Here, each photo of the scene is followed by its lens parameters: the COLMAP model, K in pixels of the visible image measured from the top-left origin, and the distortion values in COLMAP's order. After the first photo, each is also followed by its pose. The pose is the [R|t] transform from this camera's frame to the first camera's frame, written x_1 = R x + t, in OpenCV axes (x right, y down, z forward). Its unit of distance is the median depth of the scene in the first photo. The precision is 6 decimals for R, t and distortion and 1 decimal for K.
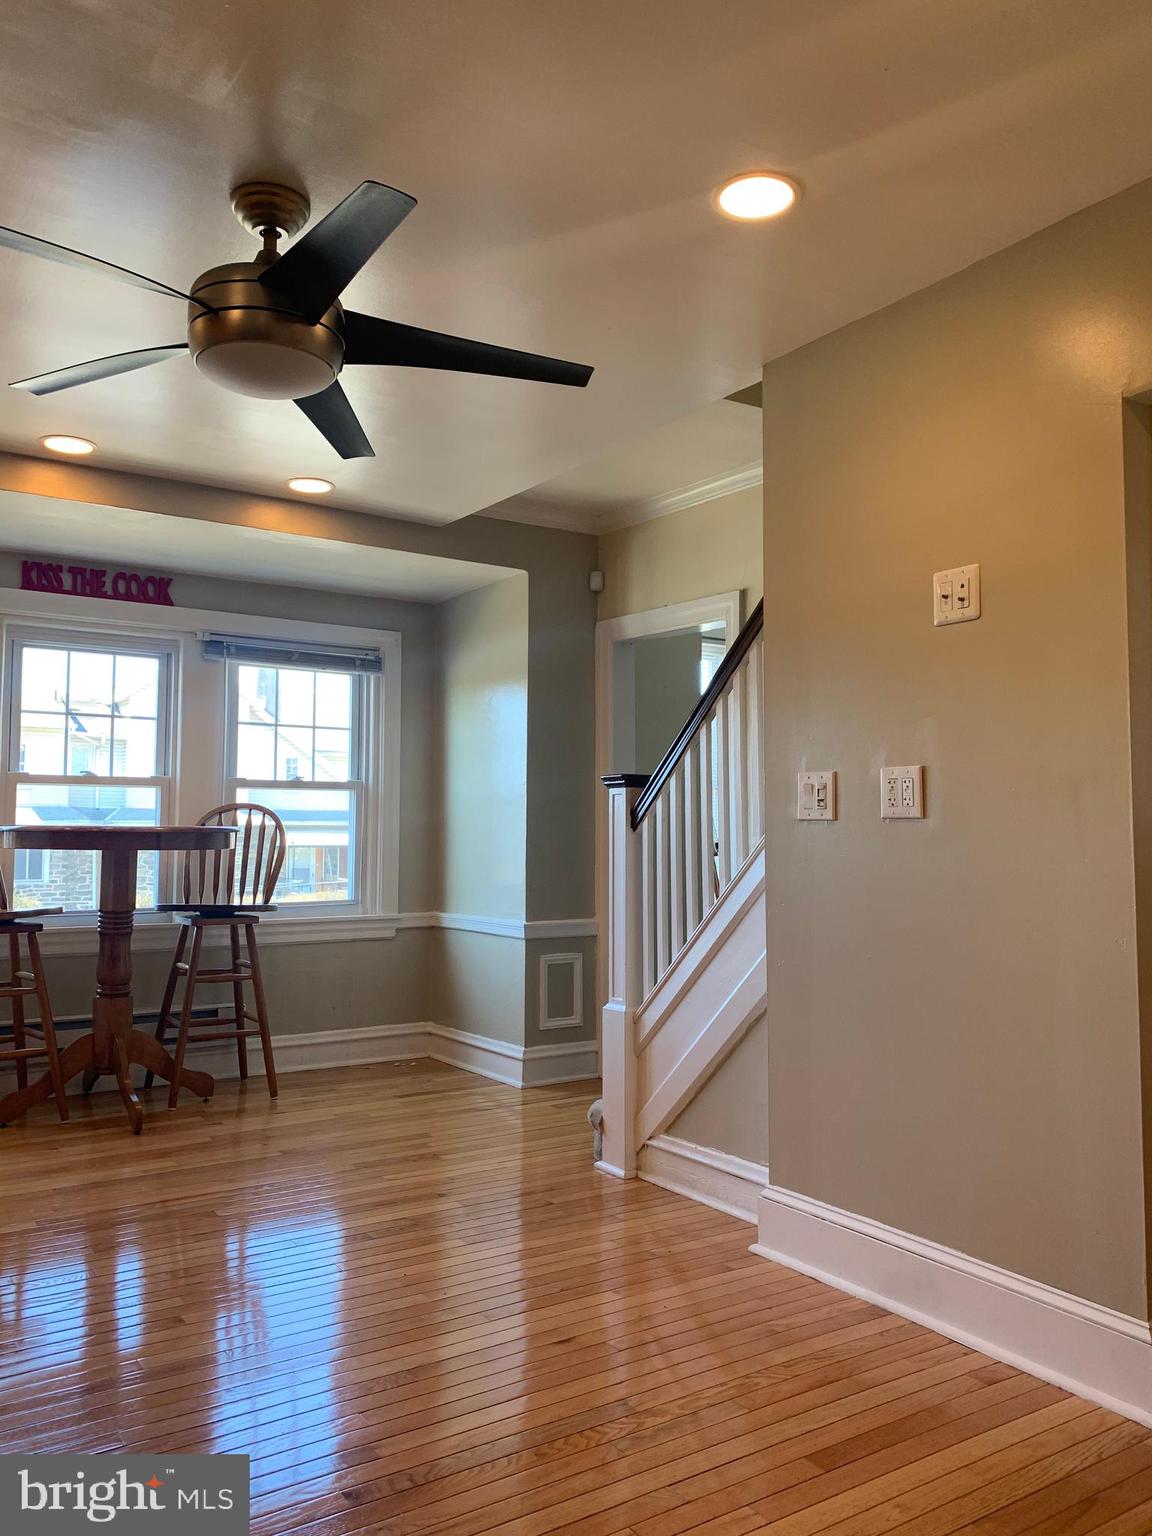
lens RADIAL K [[1174.2, 0, 587.1], [0, 1174.2, 758.3], [0, 0, 1]] dist [0.036658, -0.048092]
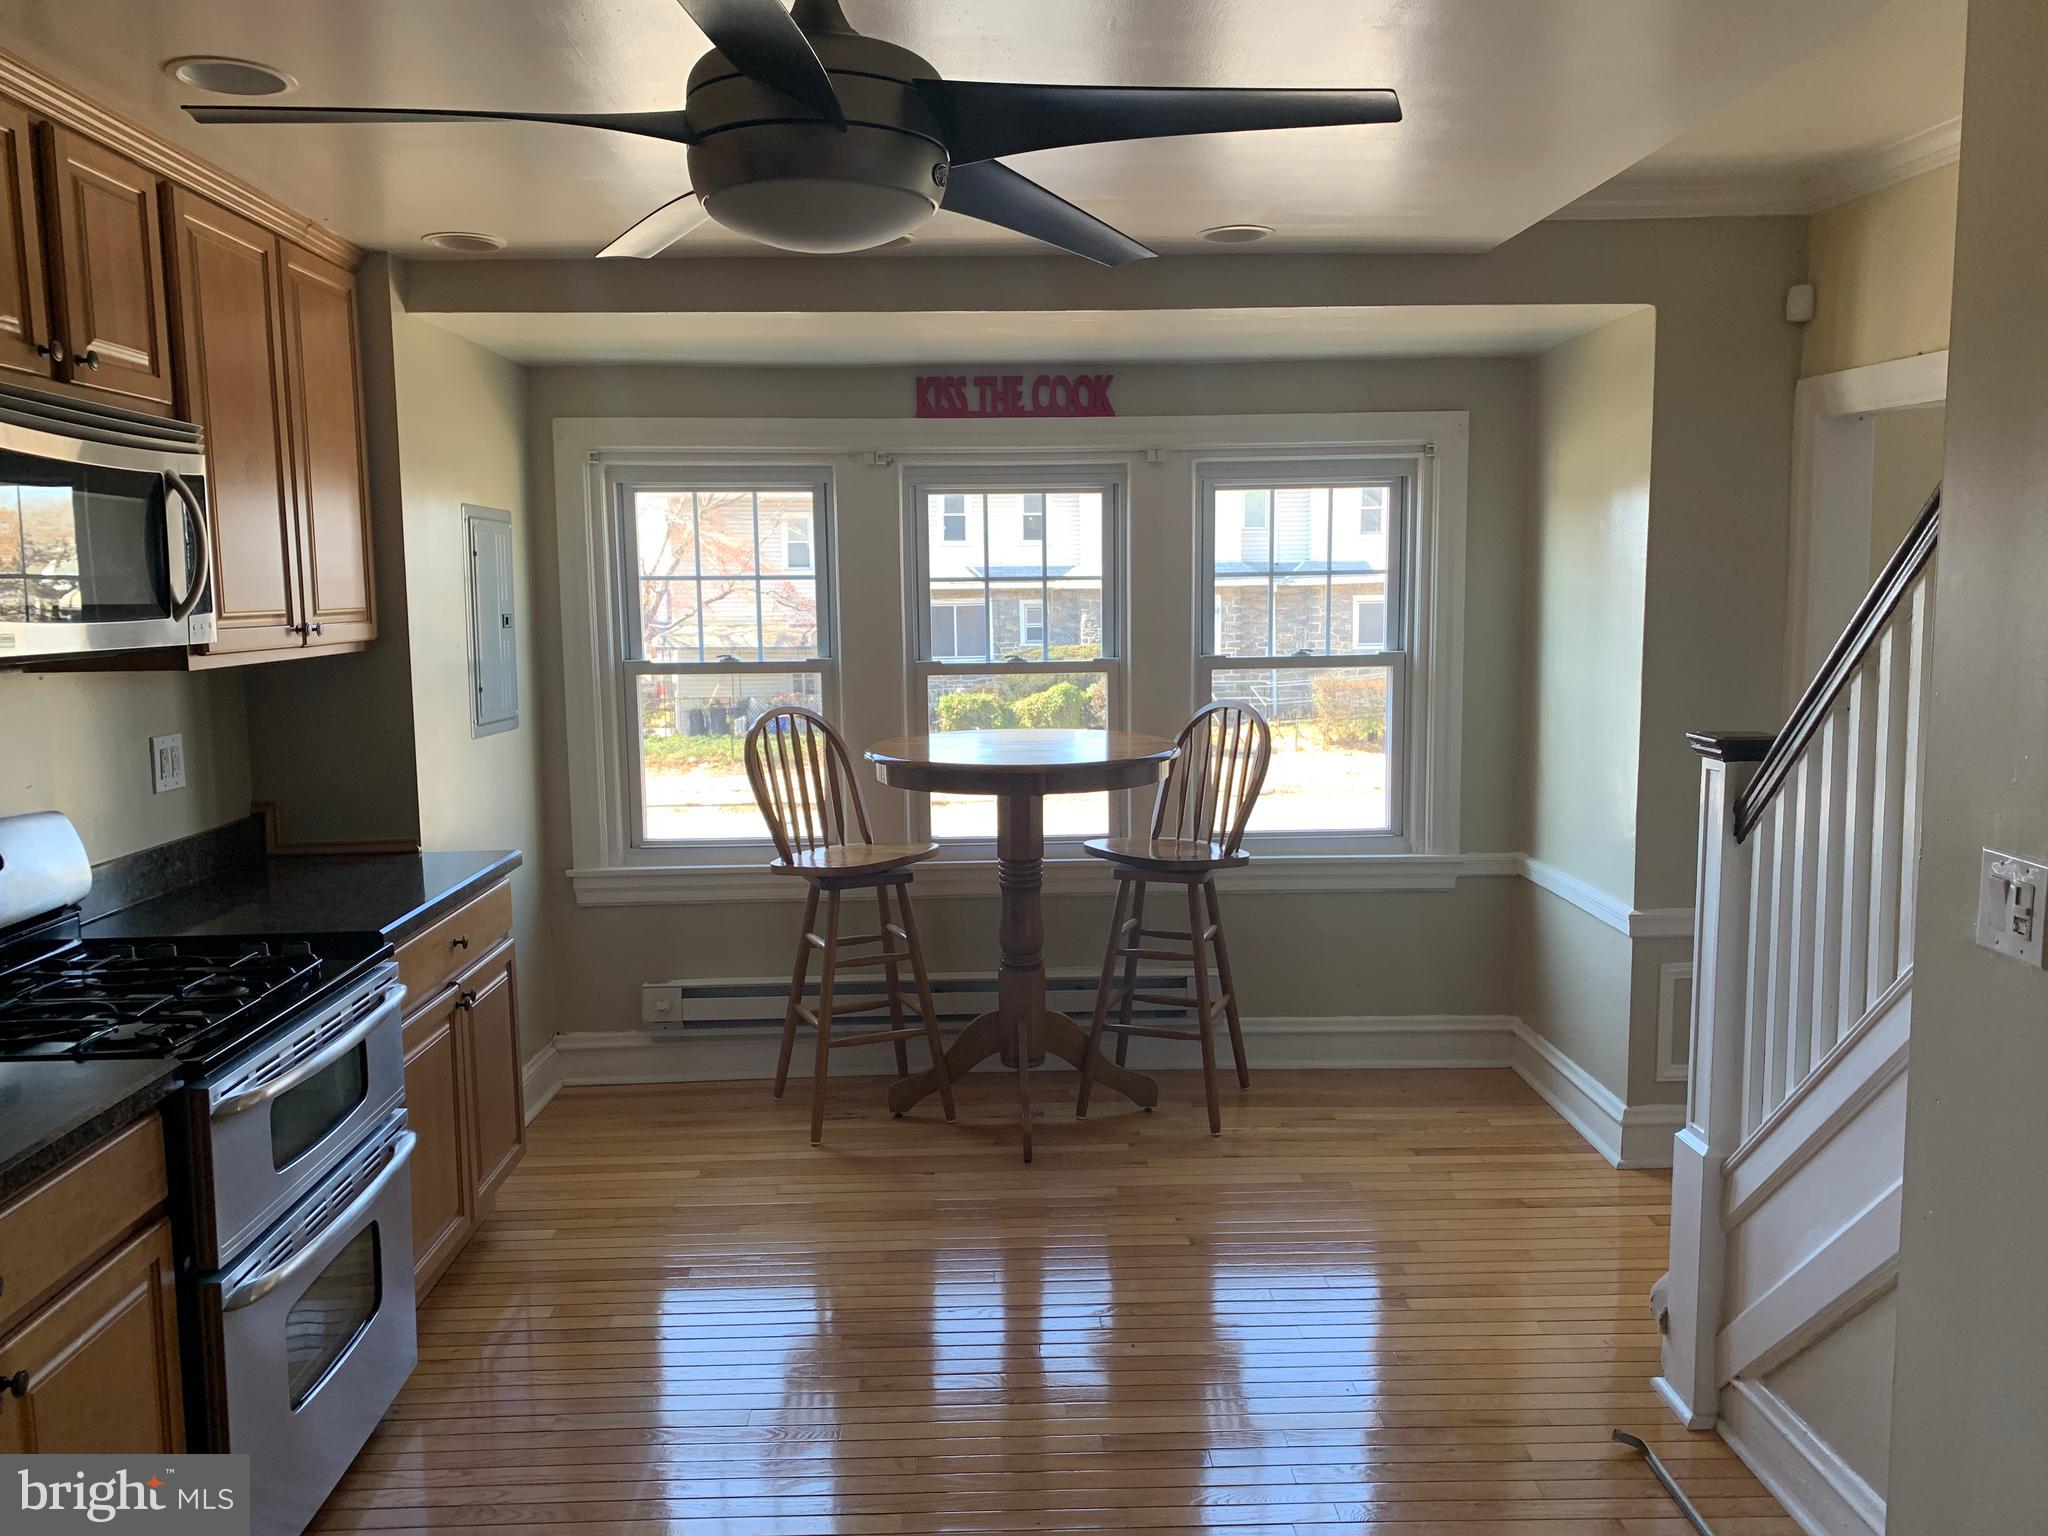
lens RADIAL K [[1565.6, 0, 1025.1], [0, 1565.6, 774.9], [0, 0, 1]] dist [0.036658, -0.048092]
pose [[0.838855, 0.054360, -0.541635, 0.121271], [0.051374, 0.982655, 0.178187, -0.089992], [0.541926, -0.177299, 0.821512, 0.174718]]
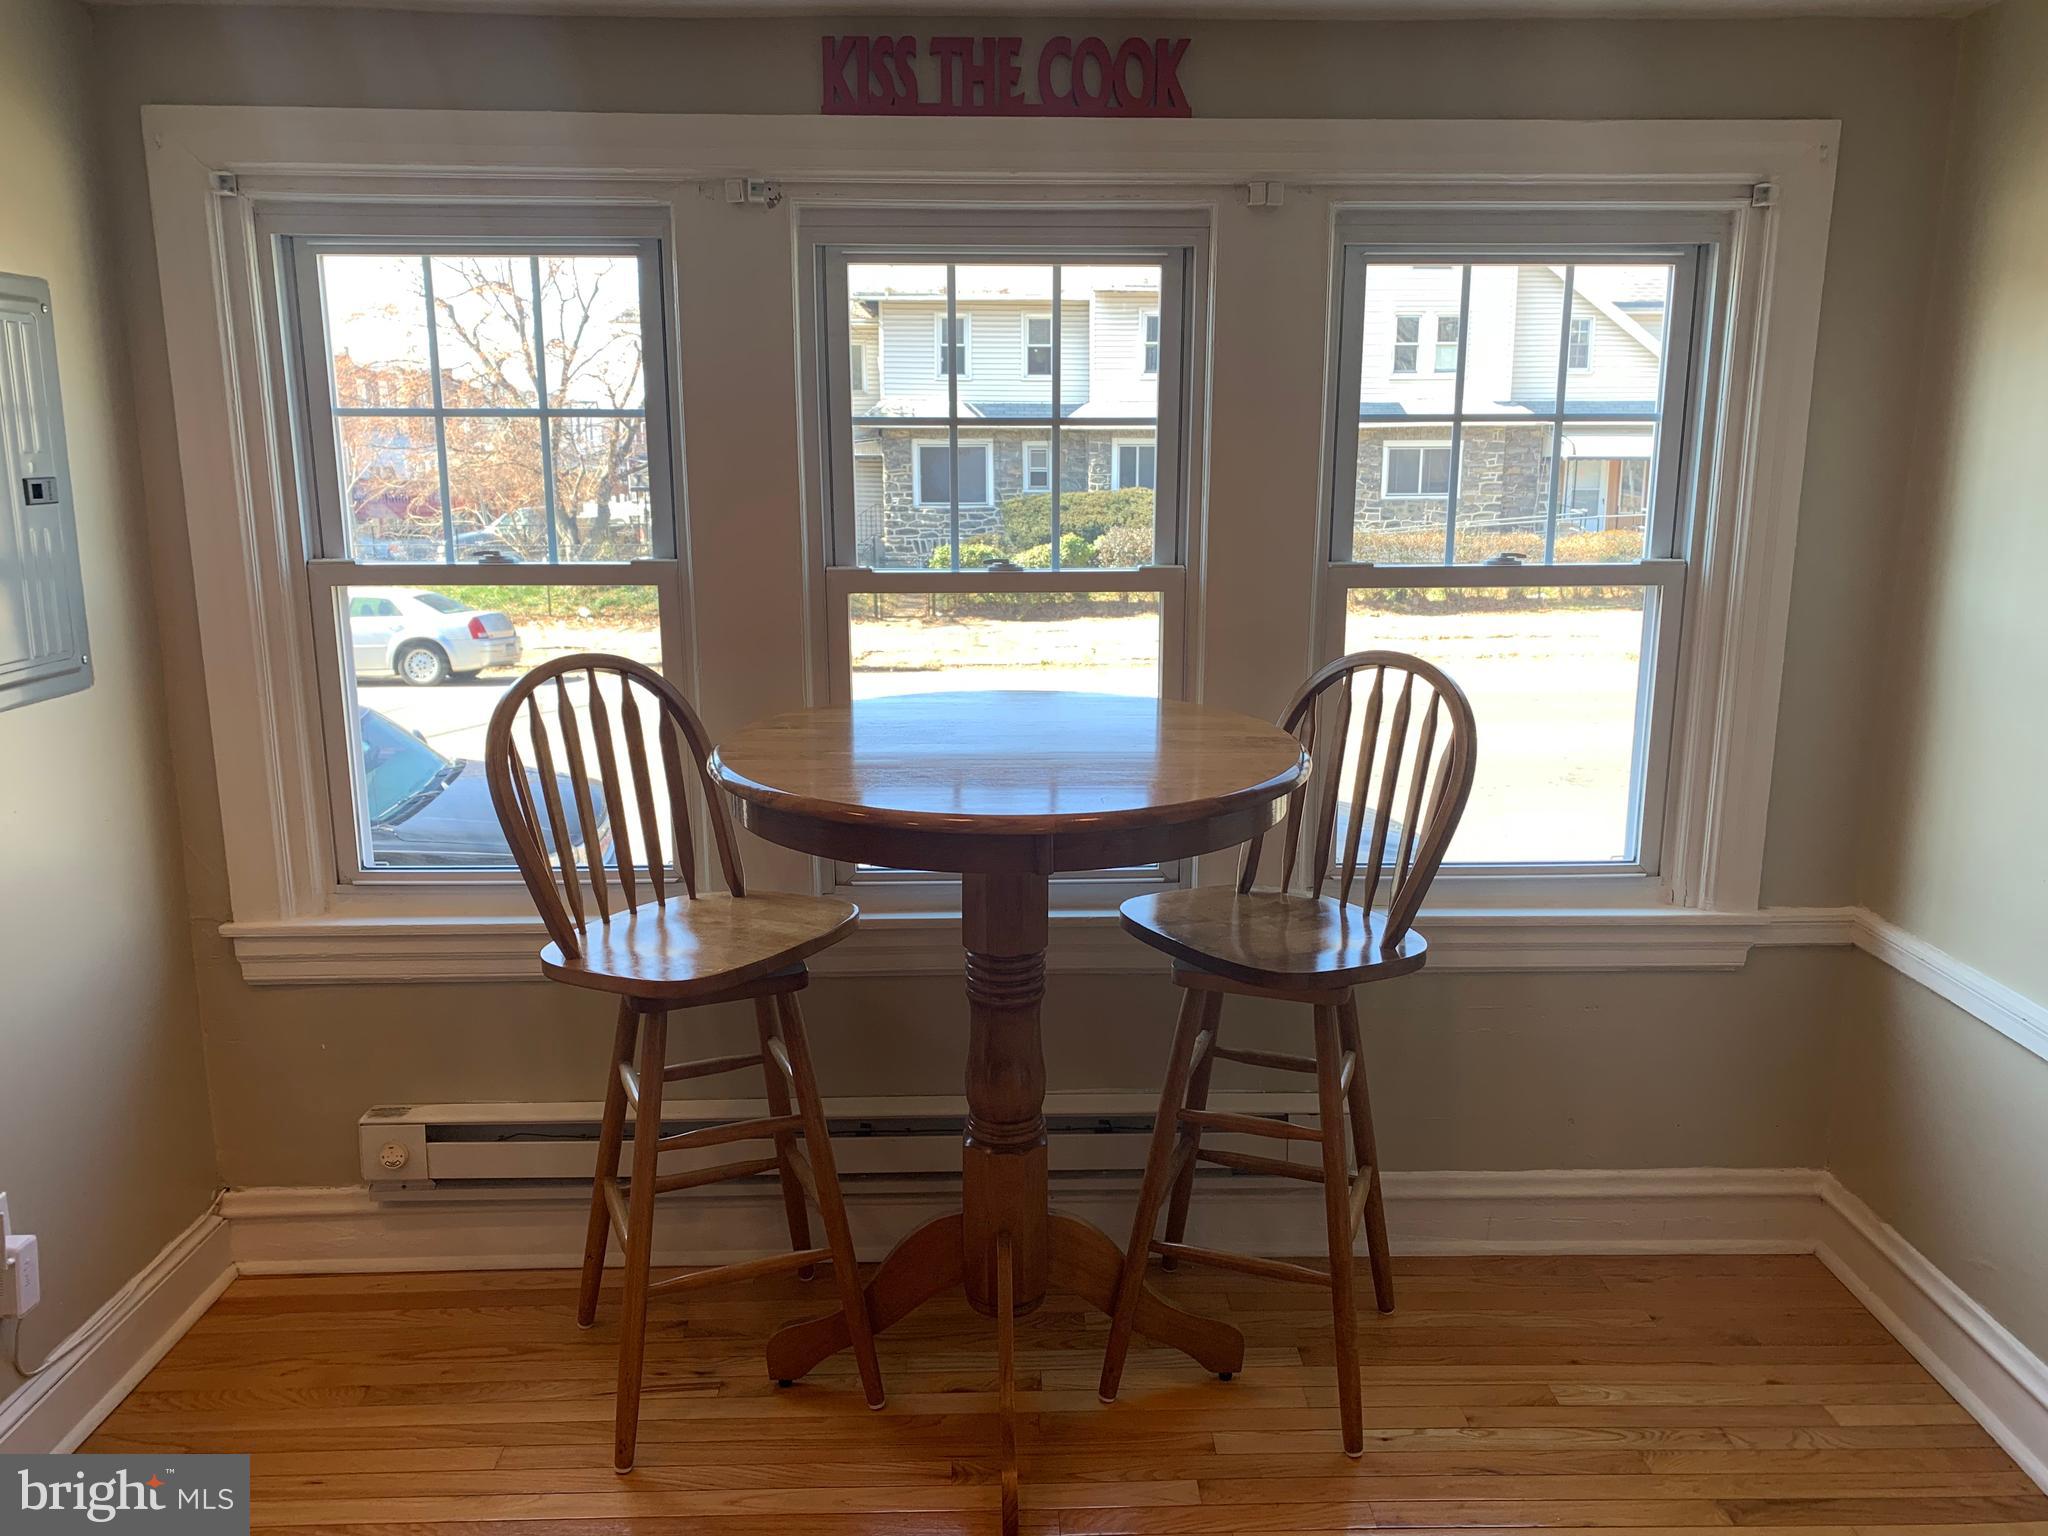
lens RADIAL K [[1565.6, 0, 1034.2], [0, 1565.6, 775.2], [0, 0, 1]] dist [0.036658, -0.048092]
pose [[0.840254, 0.118684, -0.529043, -0.103805], [0.037791, 0.960555, 0.275509, -0.068789], [0.540874, -0.251491, 0.802626, 0.526635]]
